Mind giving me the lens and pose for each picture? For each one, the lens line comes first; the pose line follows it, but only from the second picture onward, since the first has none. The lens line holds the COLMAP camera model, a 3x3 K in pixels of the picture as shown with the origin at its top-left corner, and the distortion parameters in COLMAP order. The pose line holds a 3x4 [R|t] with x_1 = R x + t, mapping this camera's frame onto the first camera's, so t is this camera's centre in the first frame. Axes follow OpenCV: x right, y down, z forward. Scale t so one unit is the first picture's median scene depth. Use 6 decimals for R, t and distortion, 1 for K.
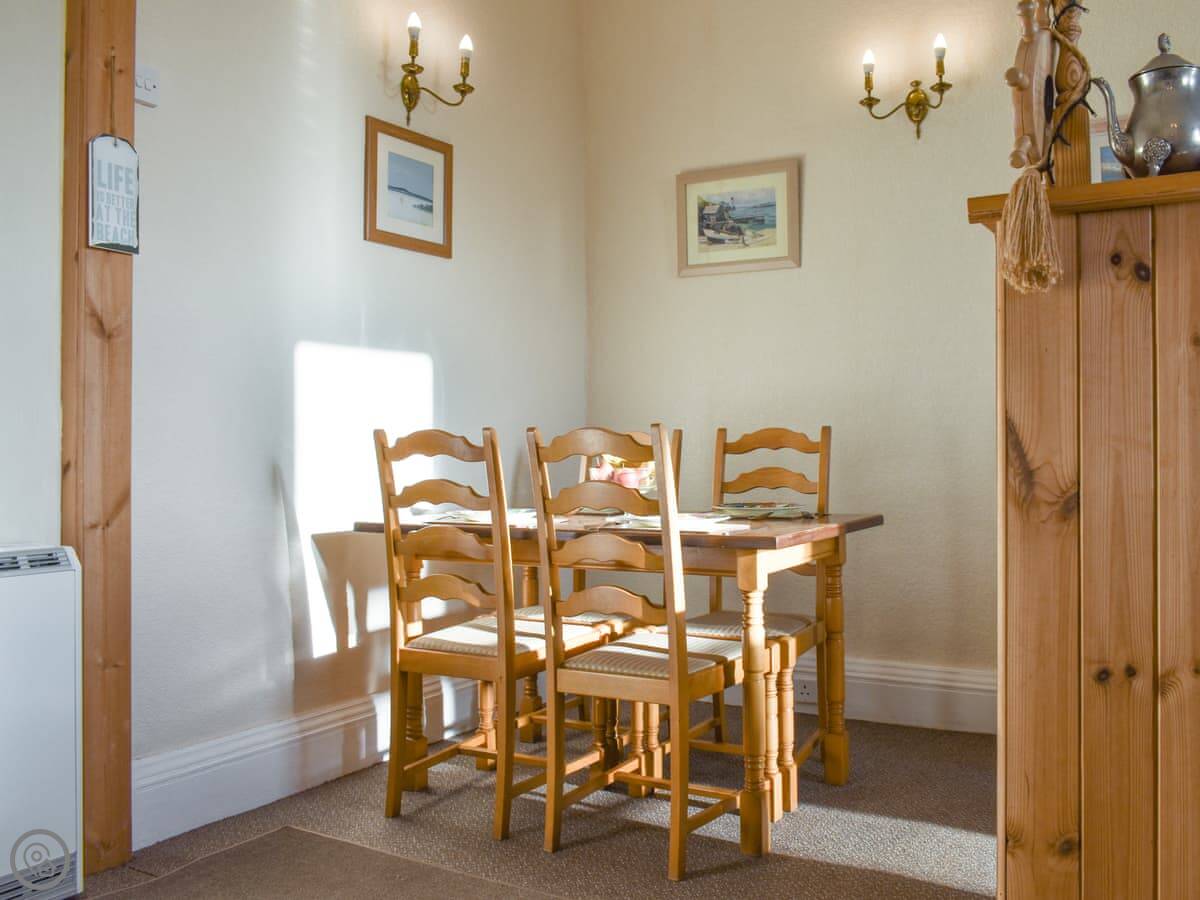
lens RADIAL K [[982.4, 0, 600.3], [0, 982.4, 429.9], [0, 0, 1]] dist [-0.040164, 0.002342]
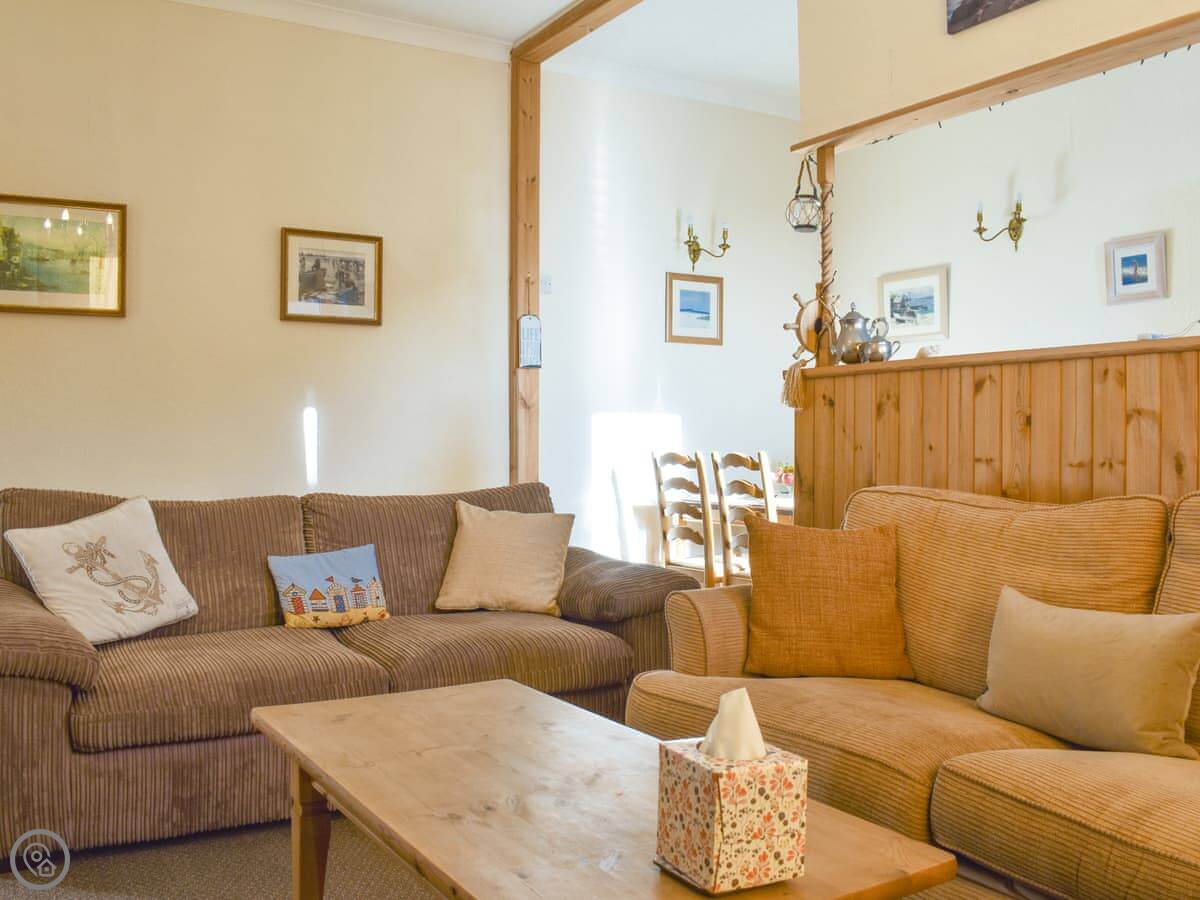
lens RADIAL K [[1104.8, 0, 597.4], [0, 1104.8, 441.1], [0, 0, 1]] dist [-0.054604, 0.007259]
pose [[0.866734, 0.006266, -0.498731, 0.624904], [0.005132, 0.999756, 0.021479, -0.054222], [0.498744, -0.021176, 0.866491, -0.772913]]
